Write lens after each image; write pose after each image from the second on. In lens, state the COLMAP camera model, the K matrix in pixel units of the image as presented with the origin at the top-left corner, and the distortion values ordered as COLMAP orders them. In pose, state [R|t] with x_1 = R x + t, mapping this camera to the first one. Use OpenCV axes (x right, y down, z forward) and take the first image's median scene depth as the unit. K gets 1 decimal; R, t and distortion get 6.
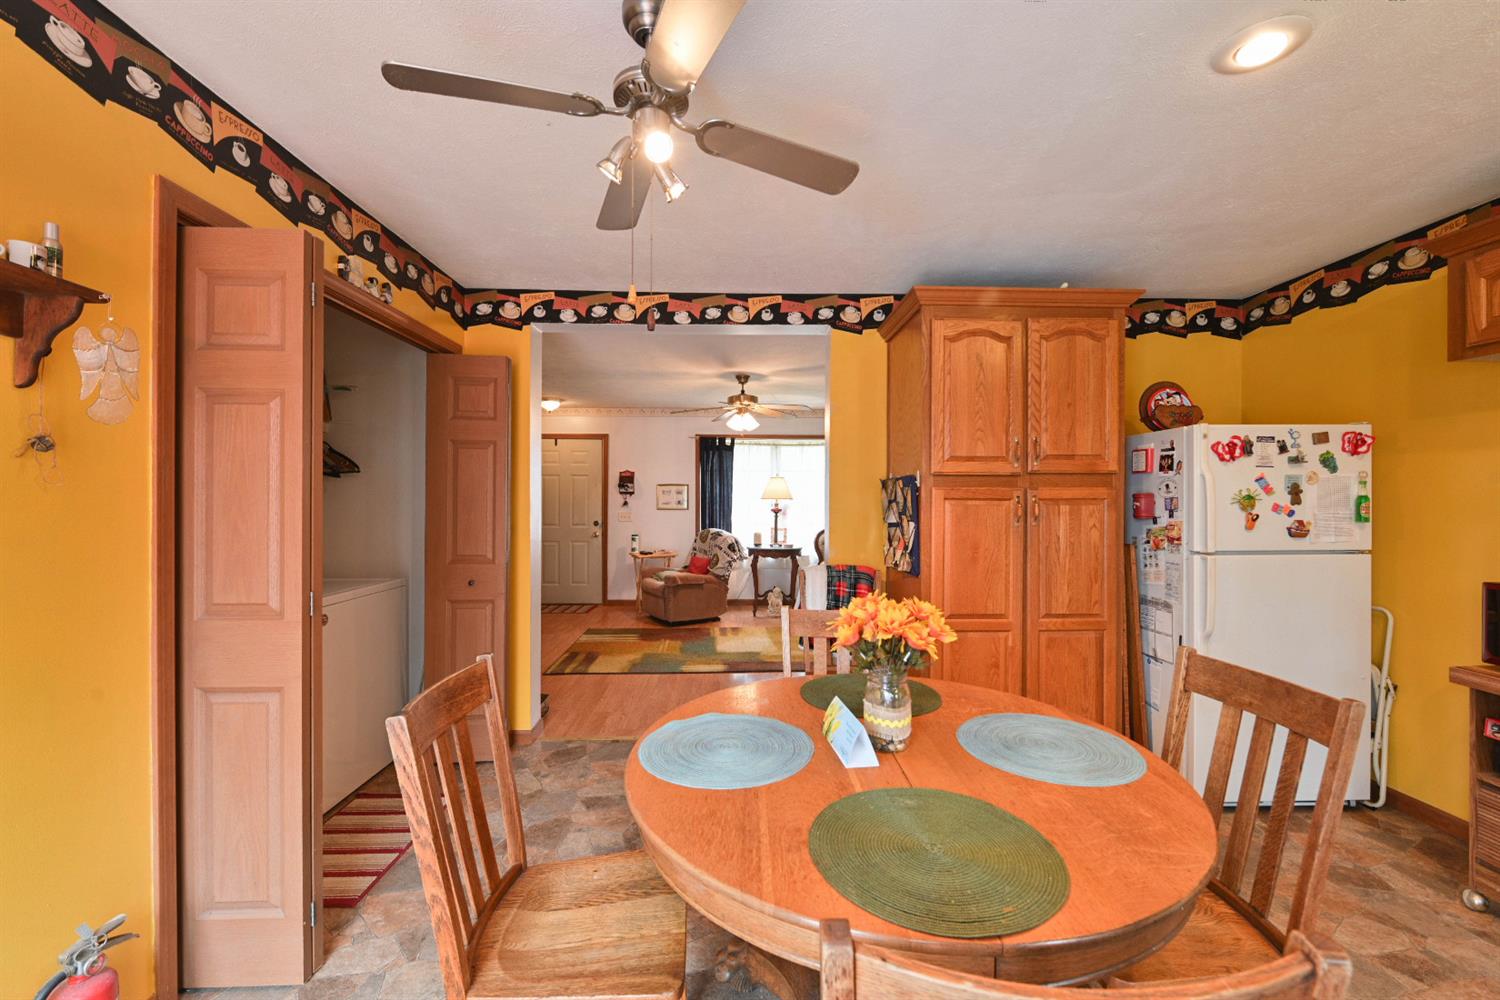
lens RADIAL K [[596.8, 0, 748.4], [0, 596.8, 501.0], [0, 0, 1]] dist [-0.007964, -0.000347]
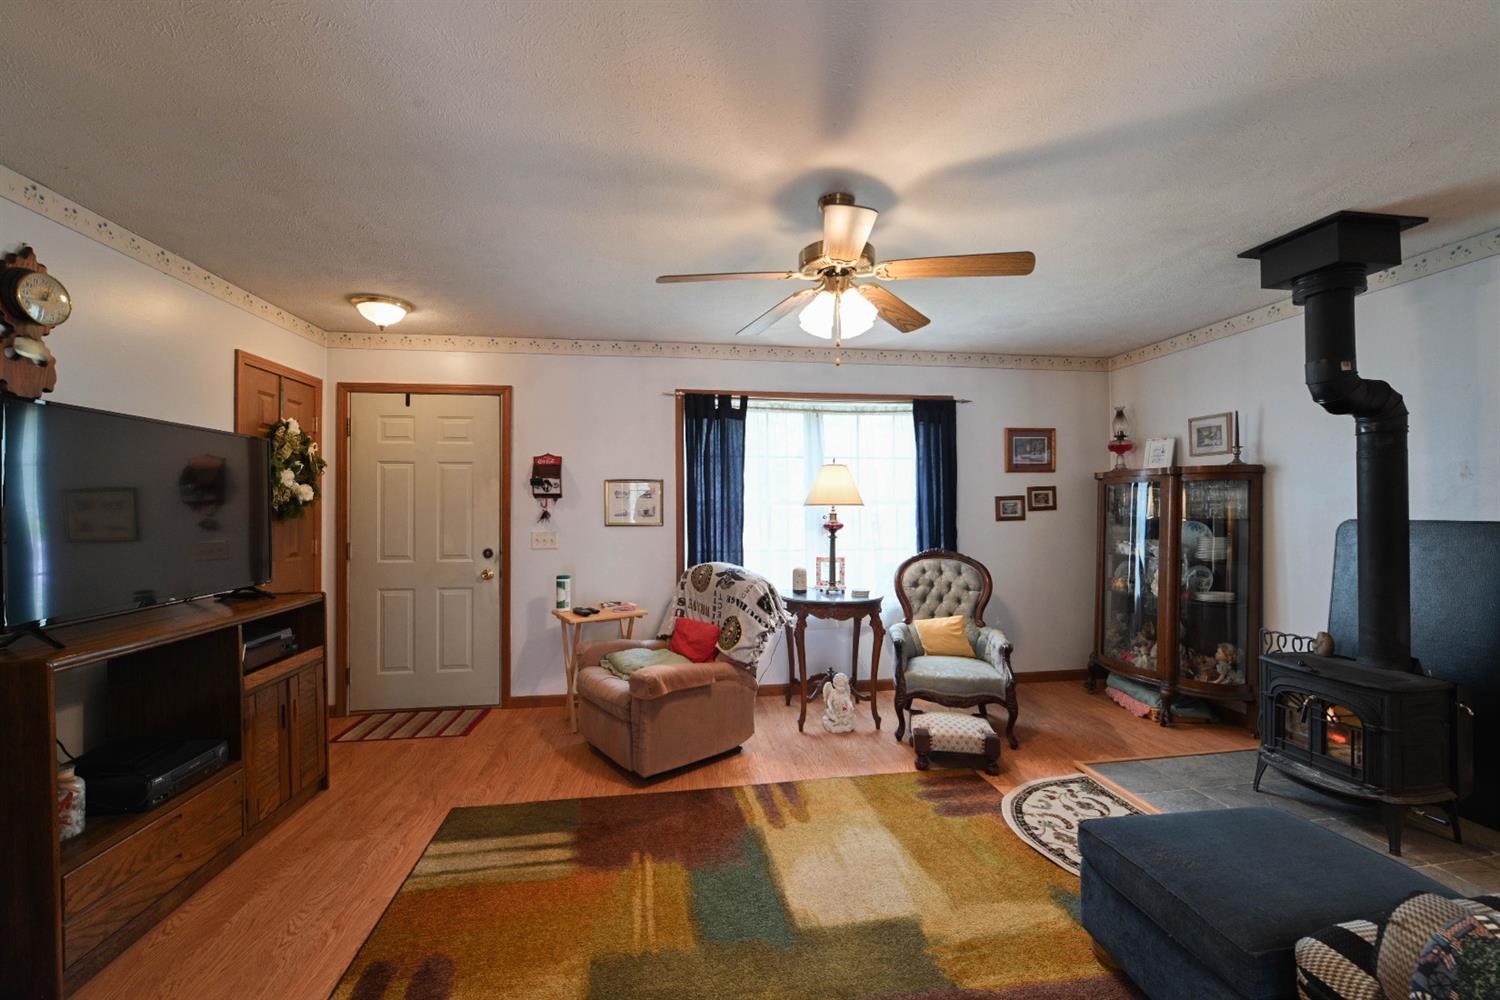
lens RADIAL K [[608.1, 0, 750.0], [0, 608.1, 500.0], [0, 0, 1]] dist [-0.002903, -0.000279]
pose [[0.993561, -0.004870, 0.113191, -0.194761], [0.006559, 0.999873, -0.014554, -0.001689], [-0.113105, 0.015203, 0.993467, 1.002615]]
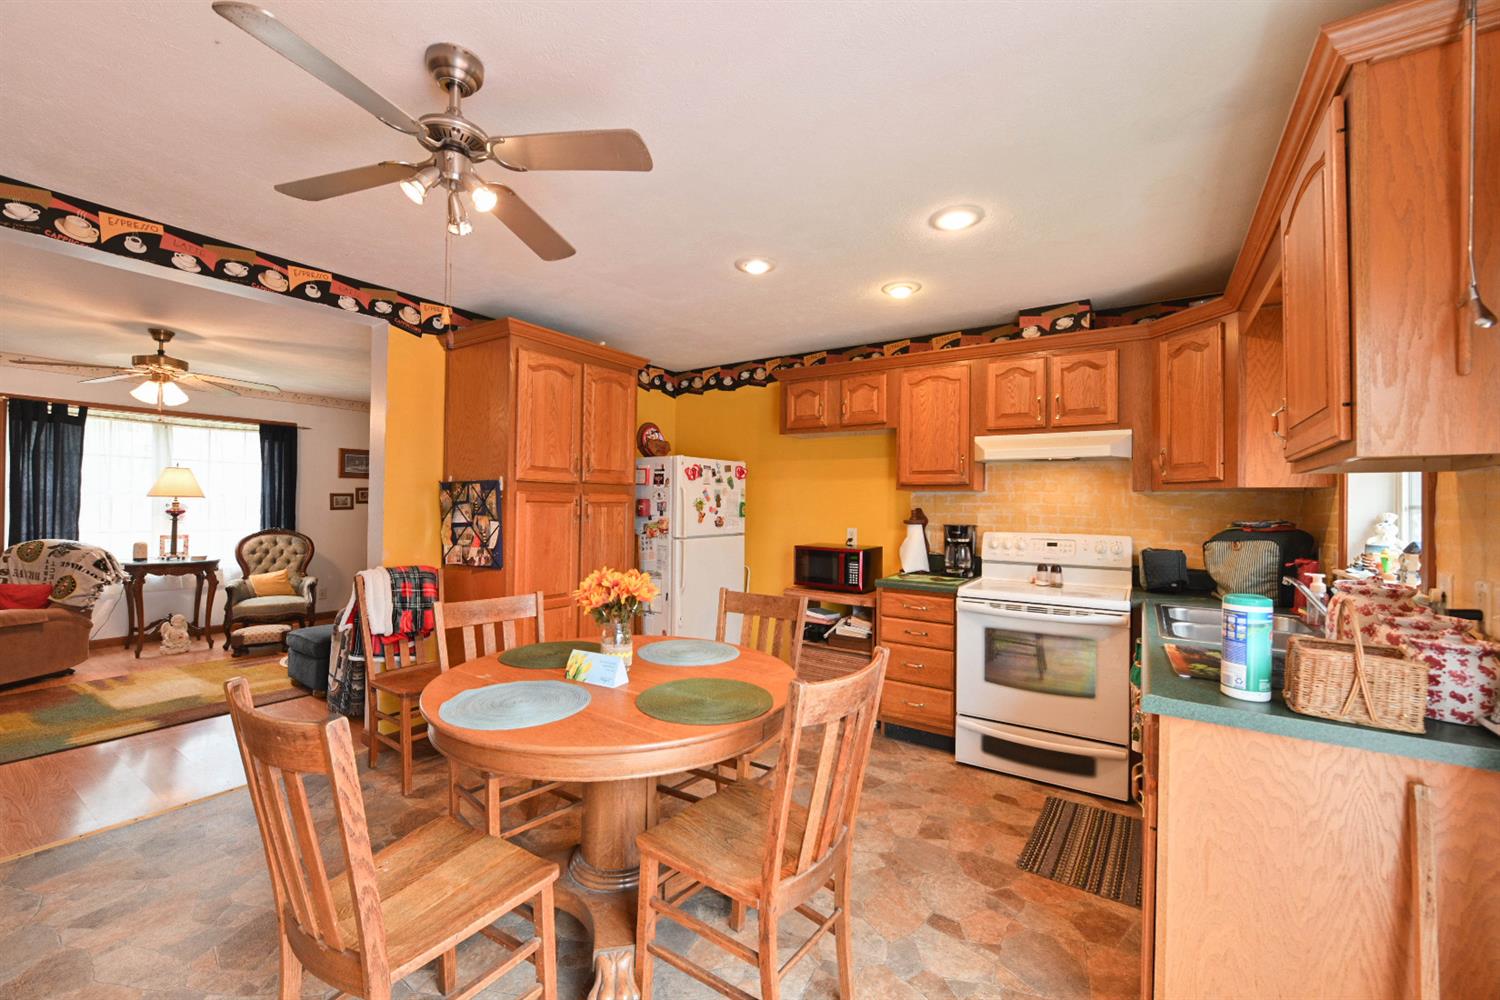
lens RADIAL K [[596.8, 0, 748.4], [0, 596.8, 501.0], [0, 0, 1]] dist [-0.007964, -0.000347]
pose [[0.578652, 0.011868, 0.815488, -0.310905], [-0.010482, 0.999920, -0.007114, -0.000384], [-0.815507, -0.004432, 0.578730, -0.040166]]
